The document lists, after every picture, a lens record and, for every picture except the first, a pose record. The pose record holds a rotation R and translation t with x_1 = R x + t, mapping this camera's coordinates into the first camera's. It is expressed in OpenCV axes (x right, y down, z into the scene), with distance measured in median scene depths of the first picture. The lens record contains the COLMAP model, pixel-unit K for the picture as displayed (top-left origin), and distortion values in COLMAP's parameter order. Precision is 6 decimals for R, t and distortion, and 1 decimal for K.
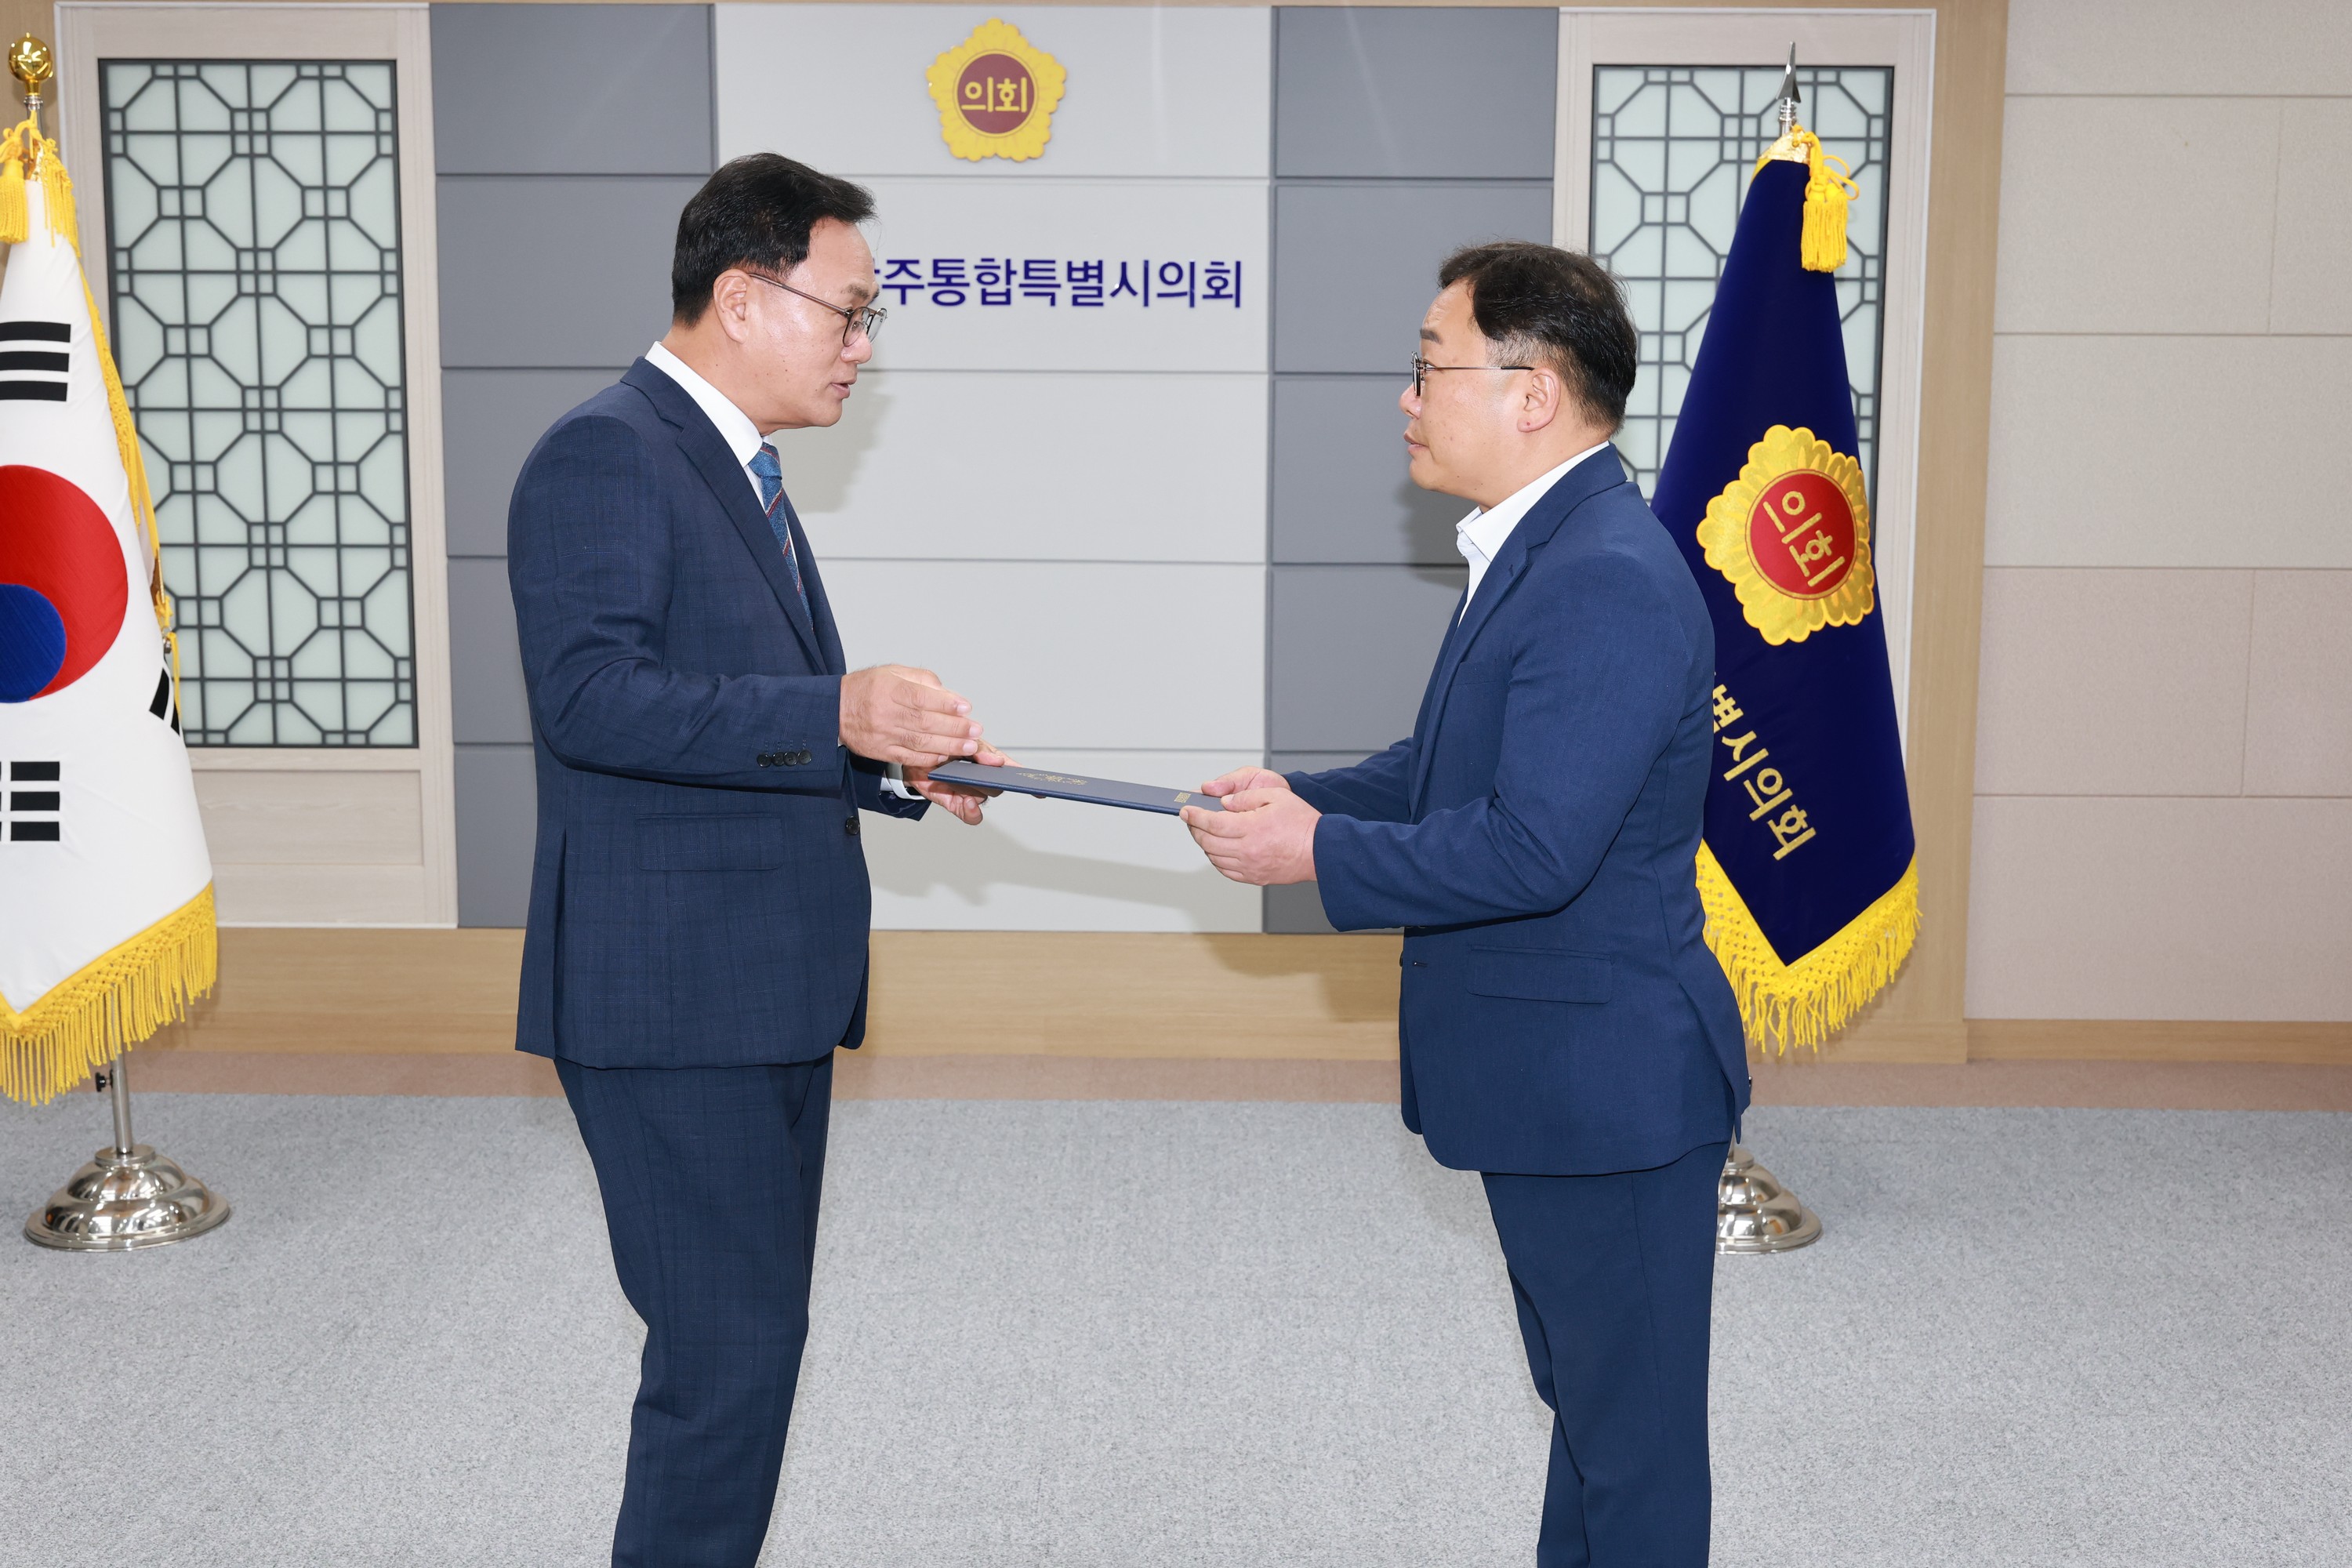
lens RADIAL K [[2814.0, 0, 1171.9], [0, 2814.0, 781.9], [0, 0, 1]] dist [0.007033, -0.018011]
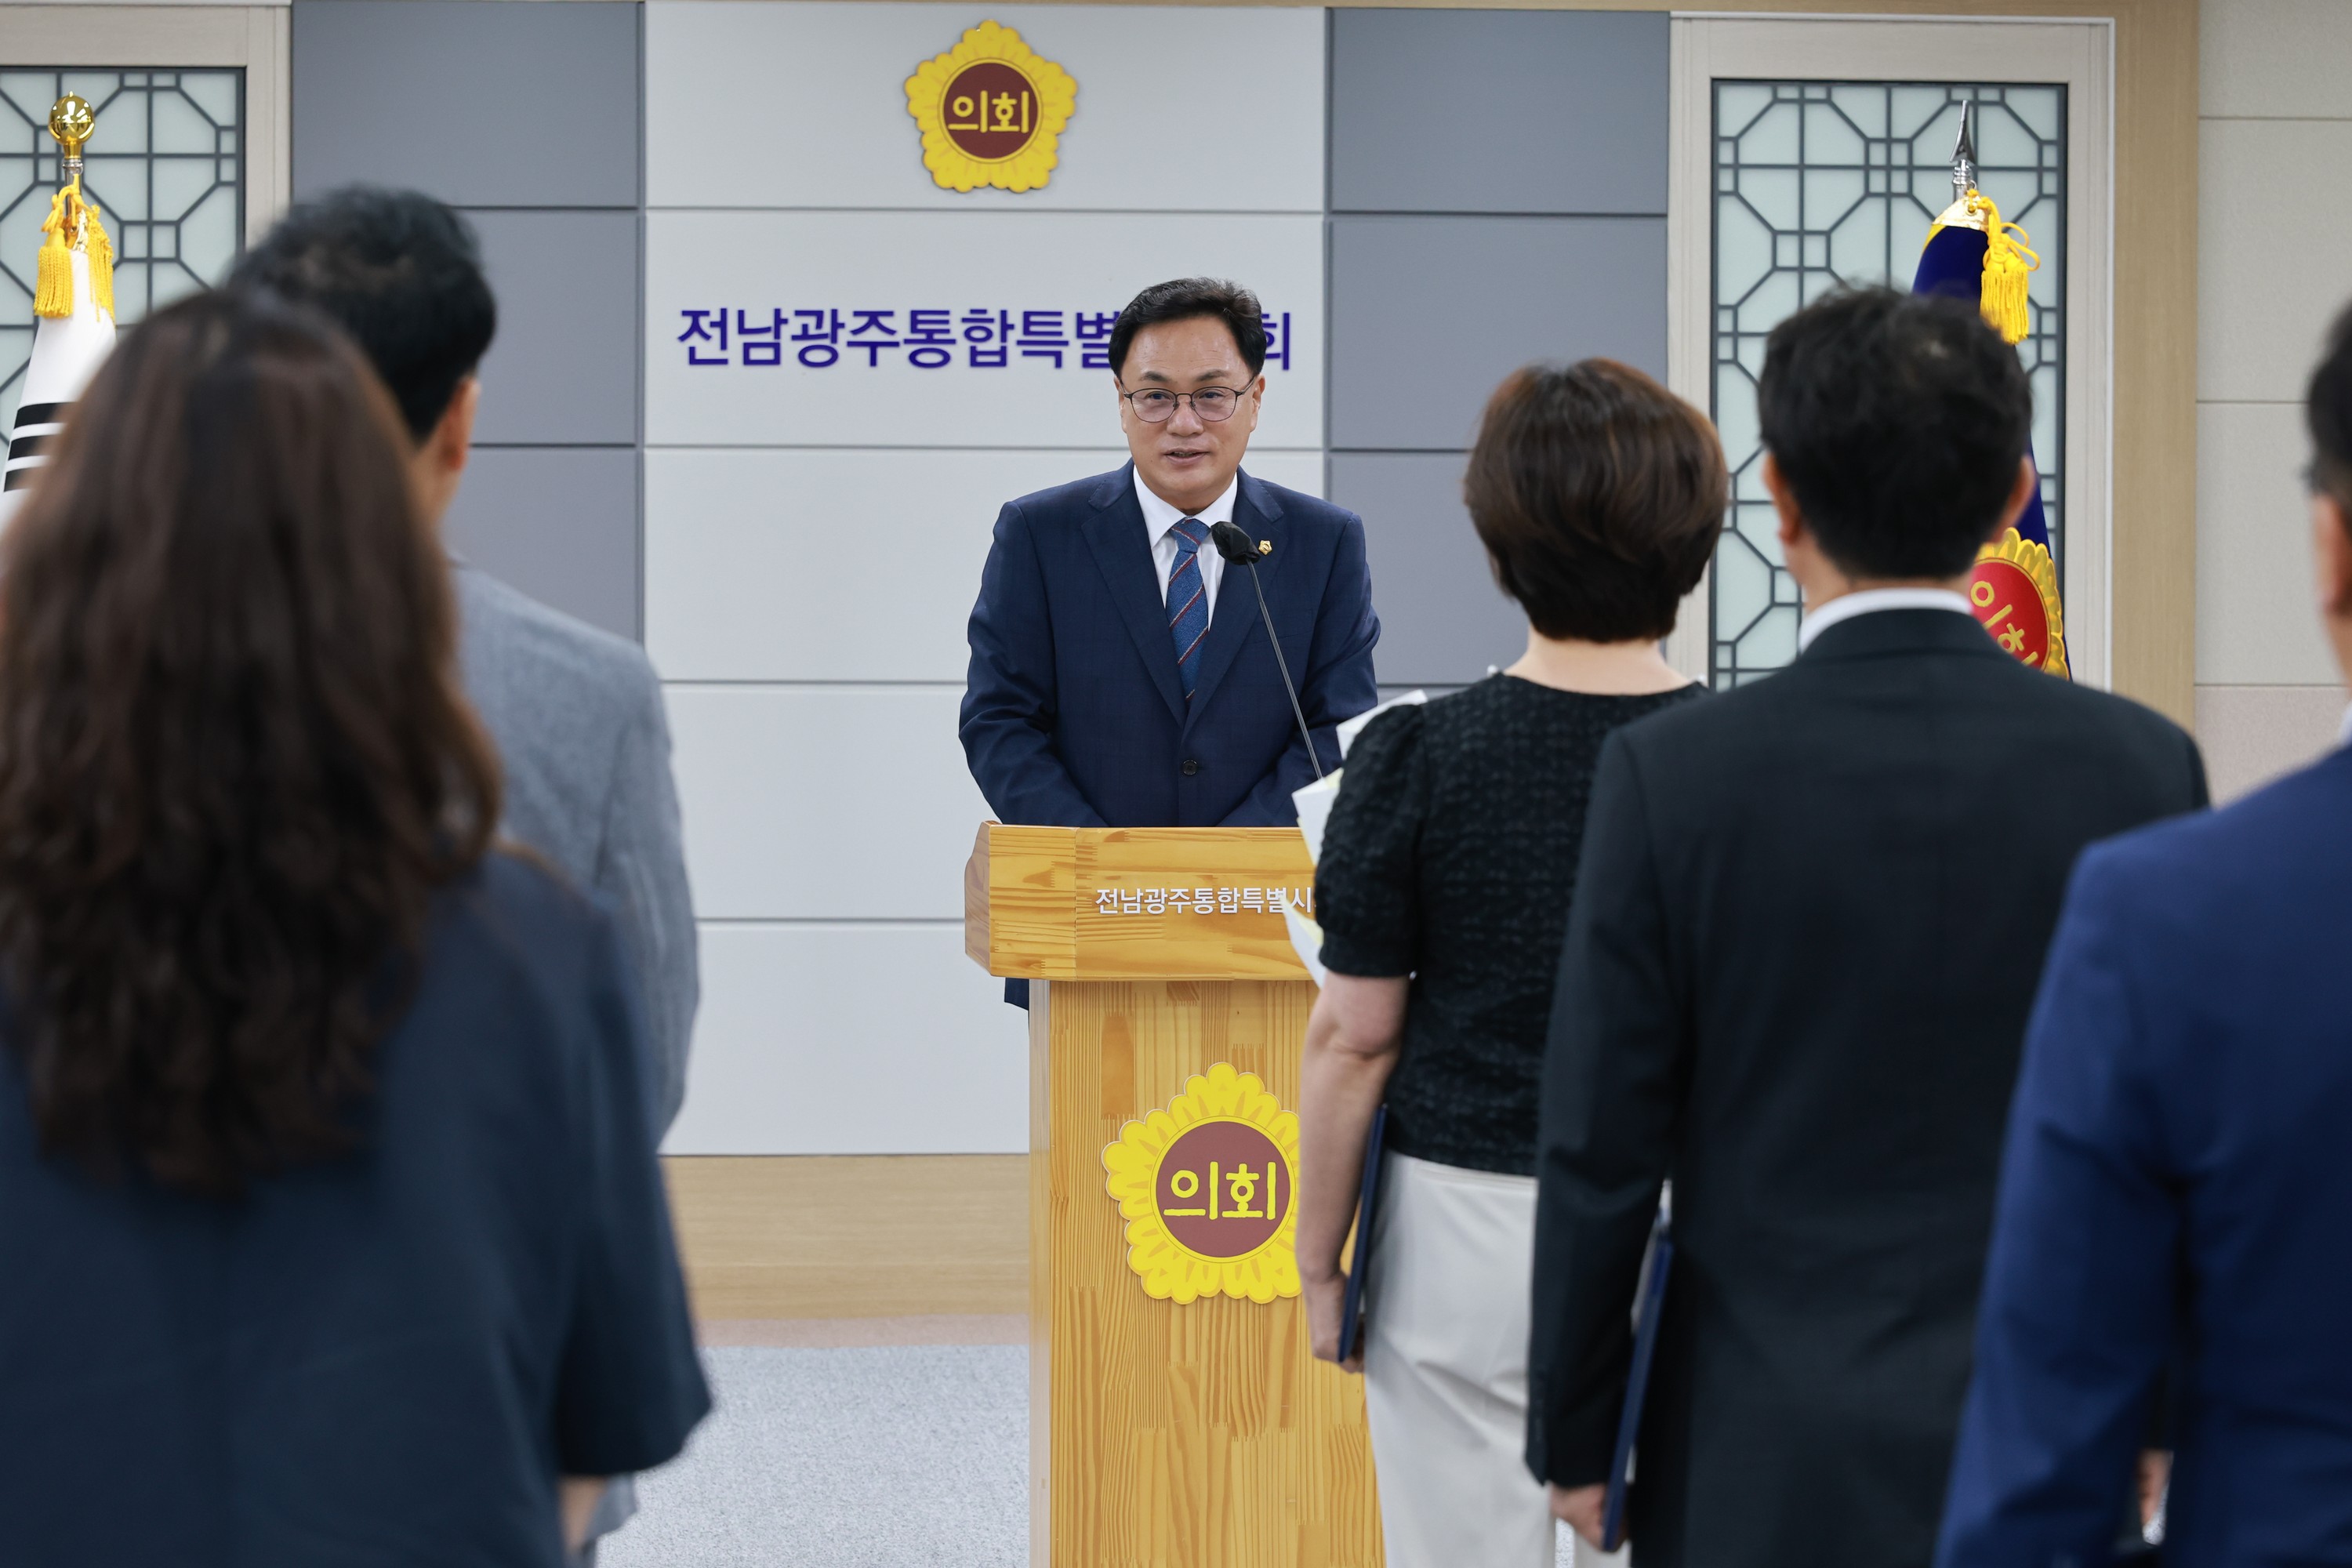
lens RADIAL K [[6797.5, 0, 1176.0], [0, 6797.5, 784.0], [0, 0, 1]] dist [-0.126630, -0.735236]
pose [[0.994235, -0.006569, 0.107020, -0.218944], [0.016171, 0.995891, -0.089105, 0.124417], [-0.105995, 0.090322, 0.990256, -0.925685]]
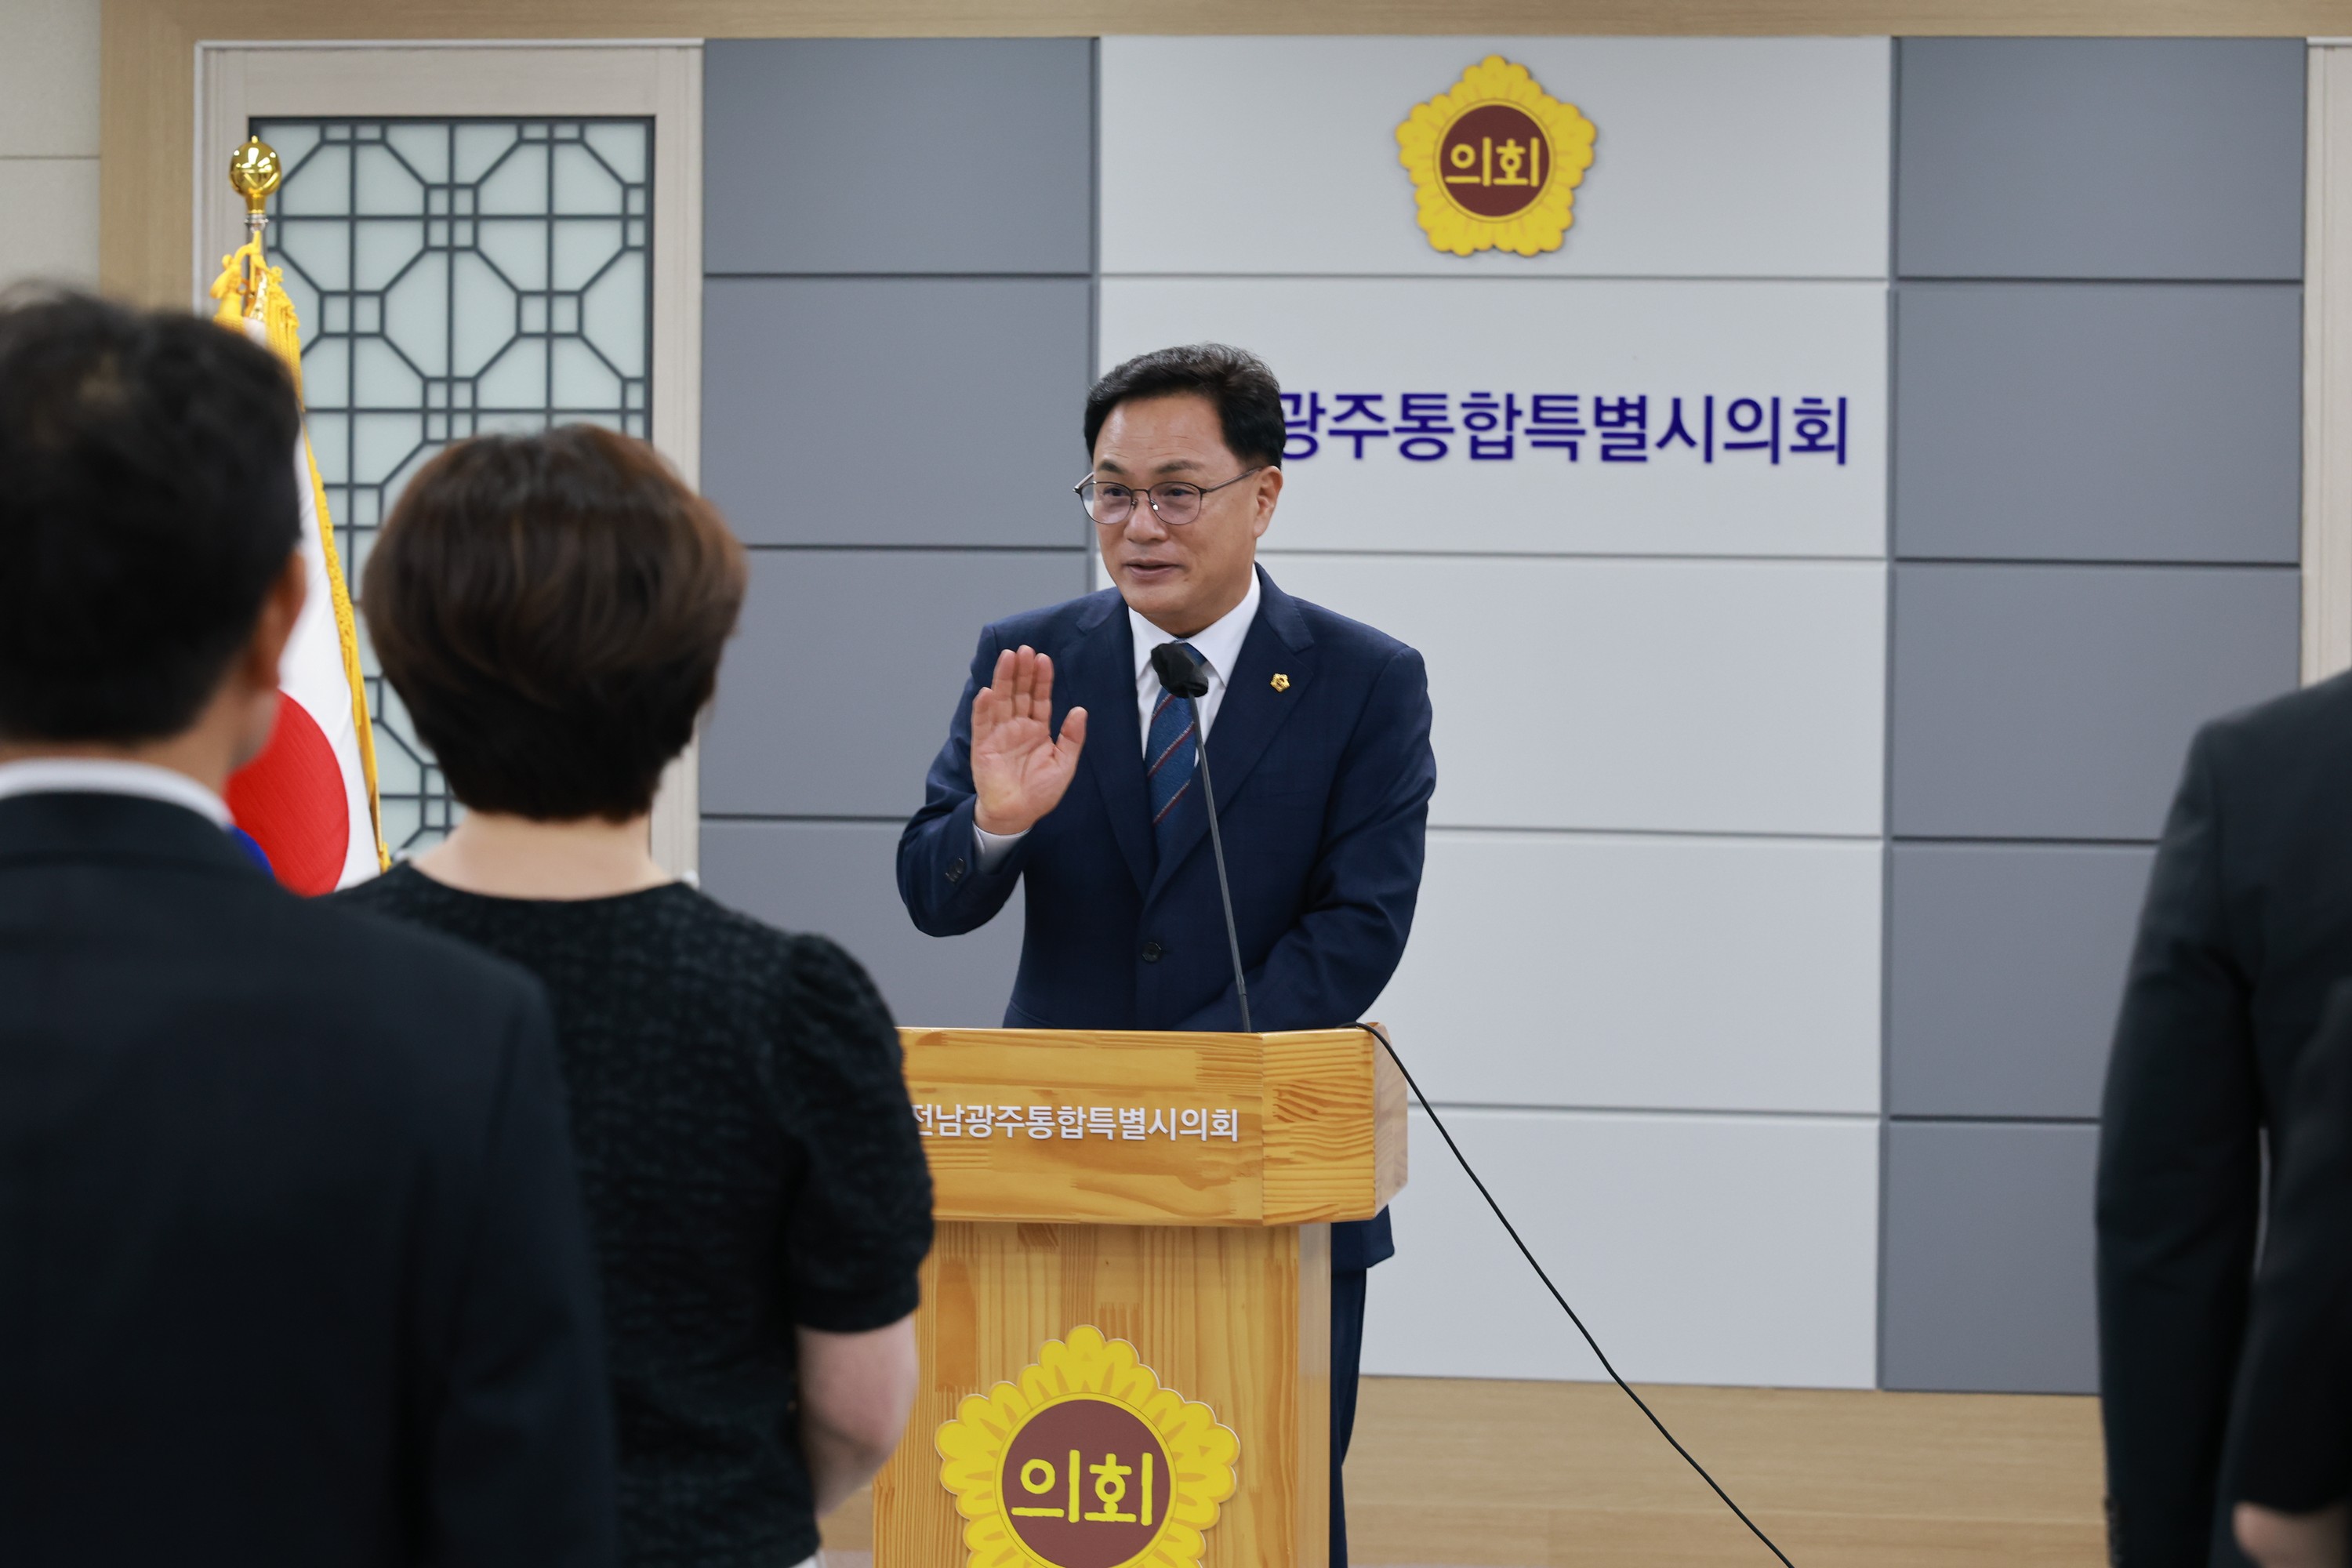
lens RADIAL K [[6797.5, 0, 1176.0], [0, 6797.5, 784.0], [0, 0, 1]] dist [-0.126630, -0.735236]
pose [[0.989716, 0.009460, -0.142733, 0.100041], [-0.024536, 0.994250, -0.104237, 0.085800], [0.140927, 0.106667, 0.984257, -0.645978]]
